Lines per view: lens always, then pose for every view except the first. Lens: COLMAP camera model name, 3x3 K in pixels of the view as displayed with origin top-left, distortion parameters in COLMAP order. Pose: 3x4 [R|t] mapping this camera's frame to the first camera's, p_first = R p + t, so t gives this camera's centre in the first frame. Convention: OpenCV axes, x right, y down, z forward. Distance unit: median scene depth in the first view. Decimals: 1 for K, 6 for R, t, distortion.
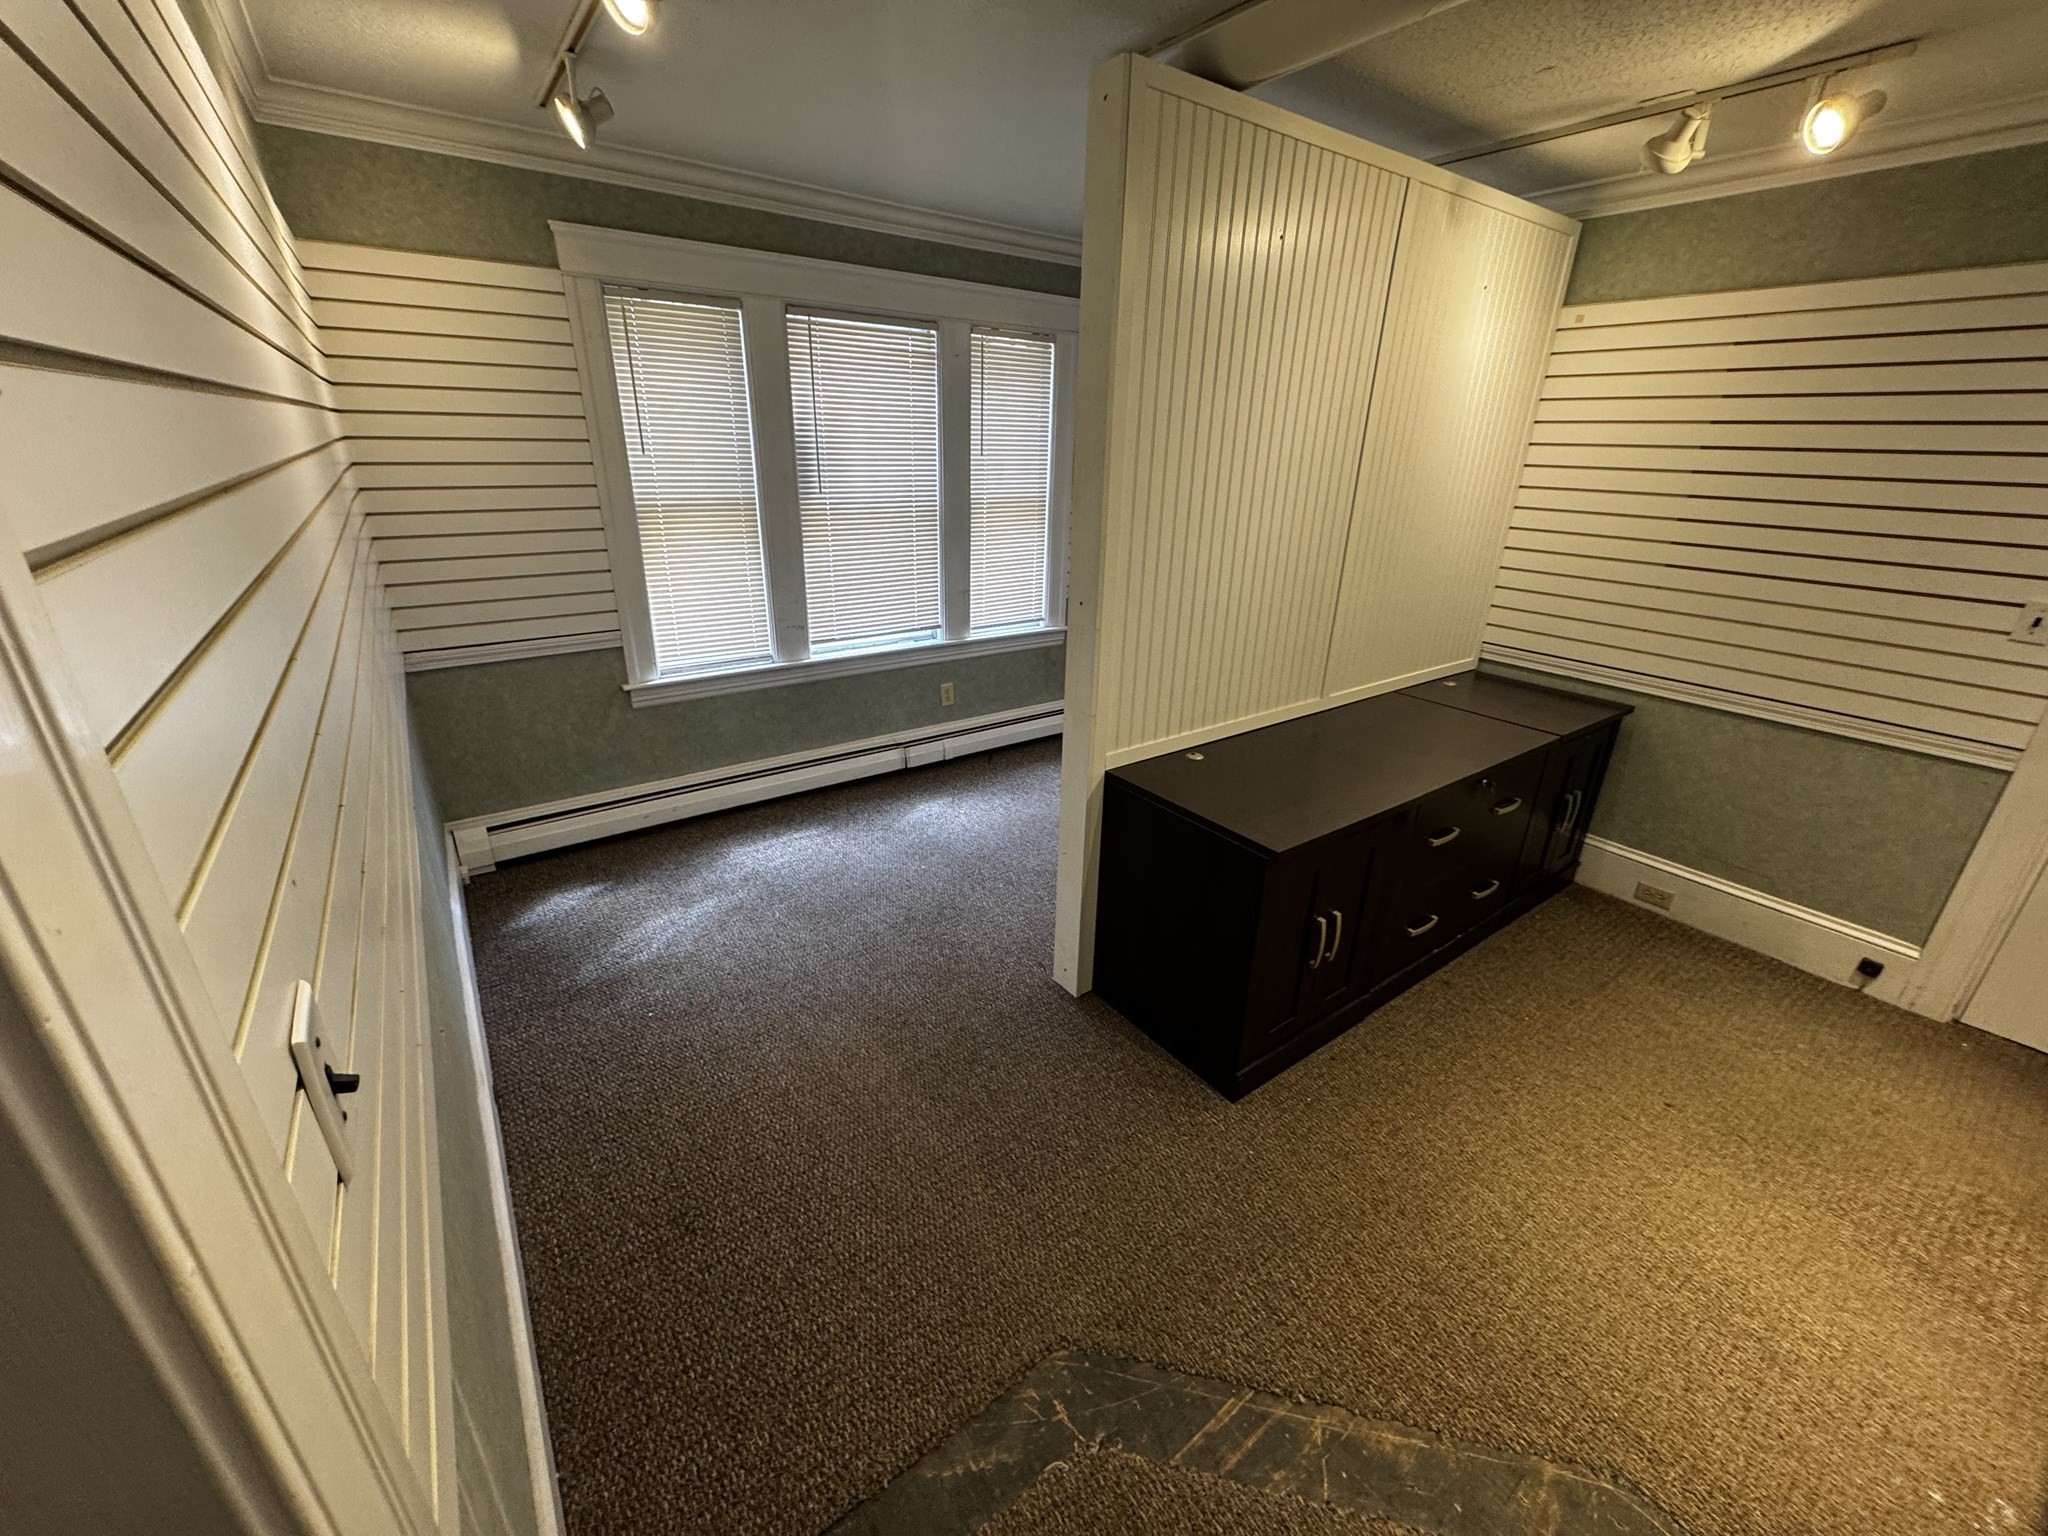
lens RADIAL K [[809.3, 0, 1024.1], [0, 809.3, 761.8], [0, 0, 1]] dist [0.010496, -0.008699]
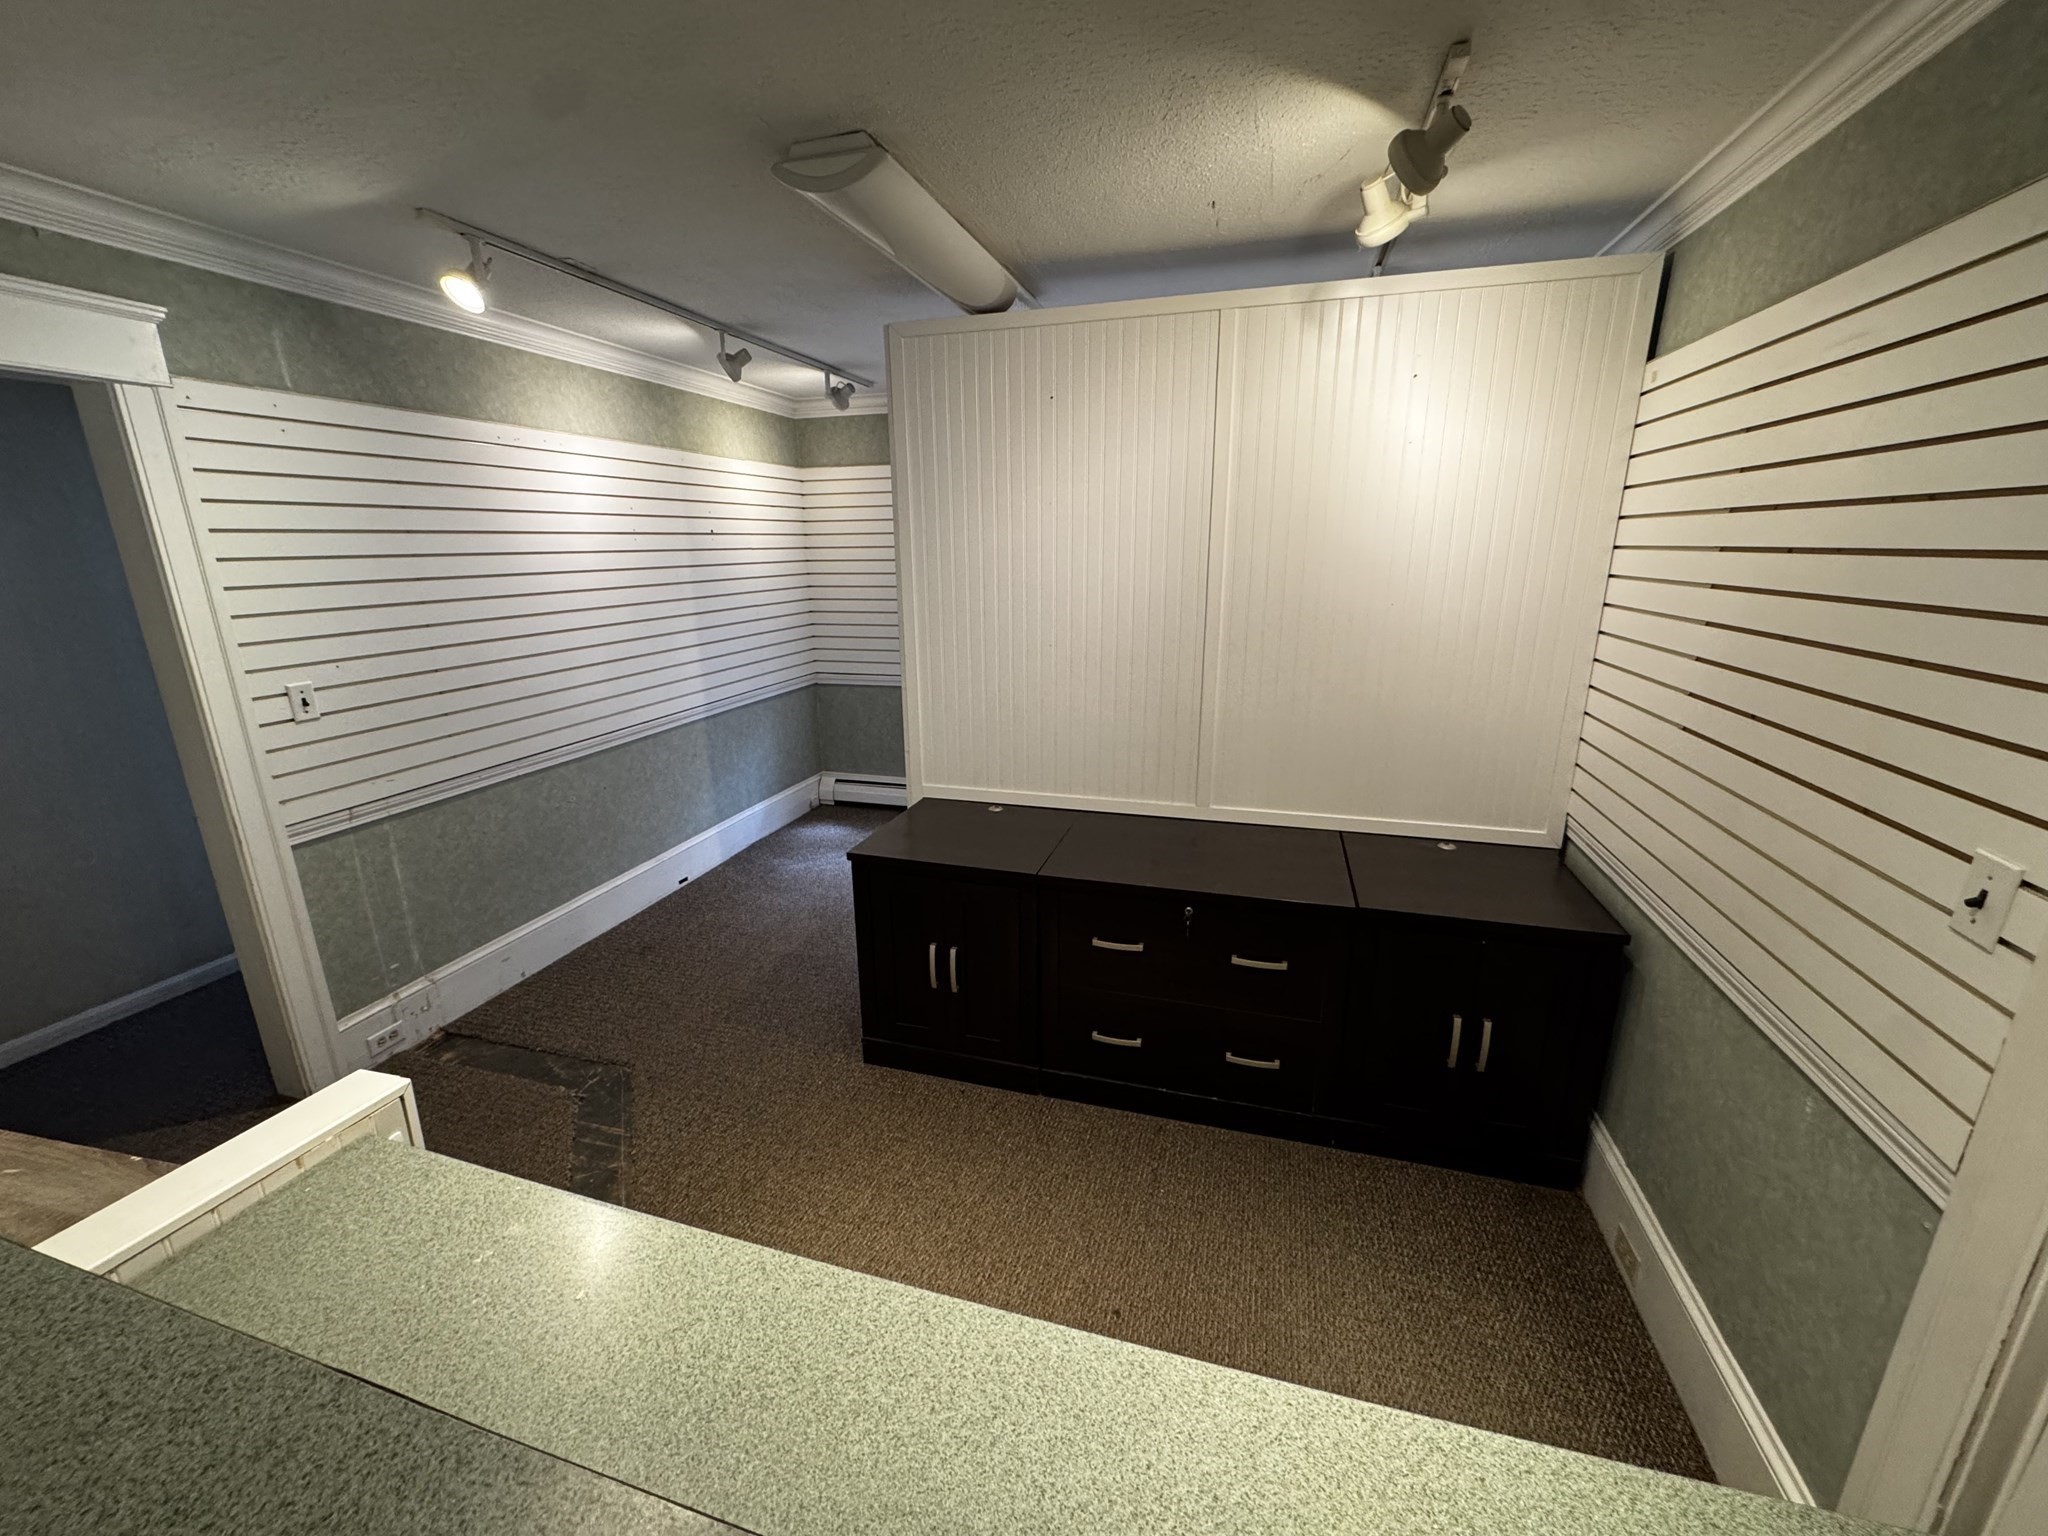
lens RADIAL K [[809.3, 0, 1024.1], [0, 809.3, 761.8], [0, 0, 1]] dist [0.010496, -0.008699]
pose [[0.612242, 0.177434, -0.770504, 1.039027], [-0.269879, 0.962867, 0.007285, -0.085389], [0.743185, 0.203483, 0.637394, 0.226757]]
